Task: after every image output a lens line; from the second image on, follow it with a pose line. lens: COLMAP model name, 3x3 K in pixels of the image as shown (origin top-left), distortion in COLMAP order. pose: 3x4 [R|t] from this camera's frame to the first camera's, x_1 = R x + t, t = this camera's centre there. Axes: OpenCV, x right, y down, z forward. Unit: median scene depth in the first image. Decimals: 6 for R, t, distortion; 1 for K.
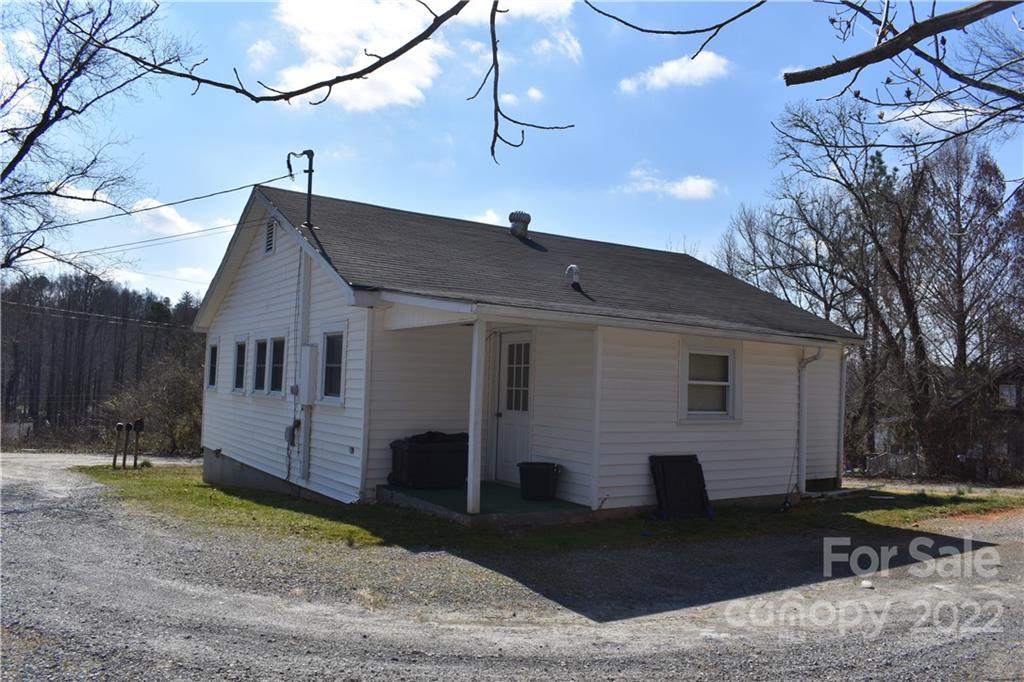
lens RADIAL K [[801.0, 0, 512.0], [0, 801.0, 341.0], [0, 0, 1]] dist [-0.096754, 0.000353]
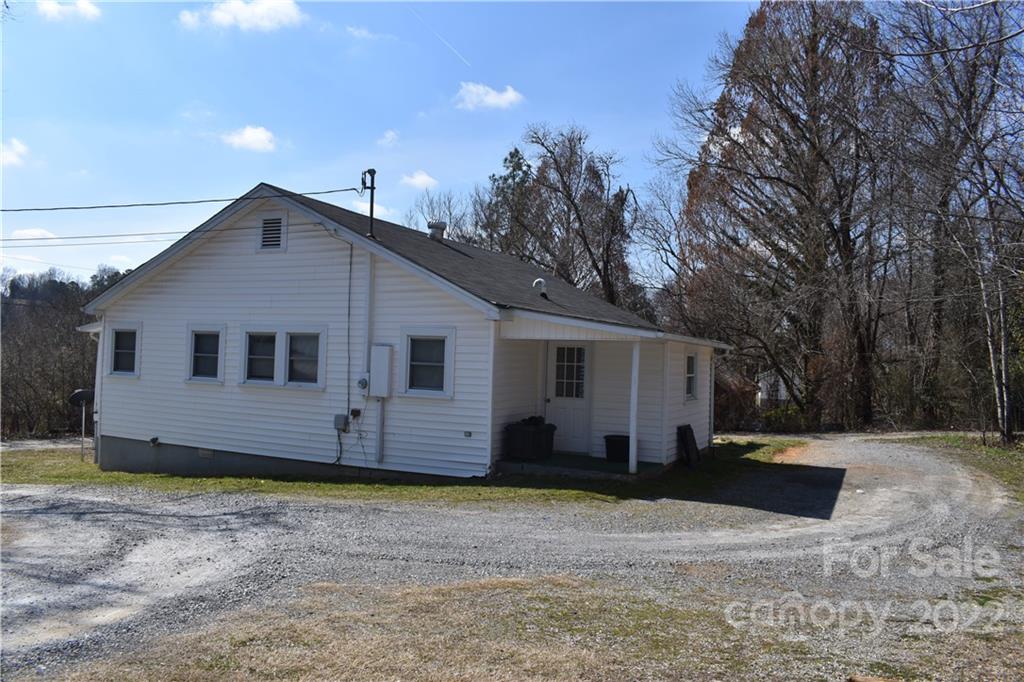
lens RADIAL K [[801.0, 0, 512.0], [0, 801.0, 341.0], [0, 0, 1]] dist [-0.096754, 0.000353]
pose [[0.852368, 0.005099, 0.522918, -0.676864], [-0.033995, 0.998378, 0.045677, -0.056795], [-0.521837, -0.056710, 0.851158, -0.073936]]
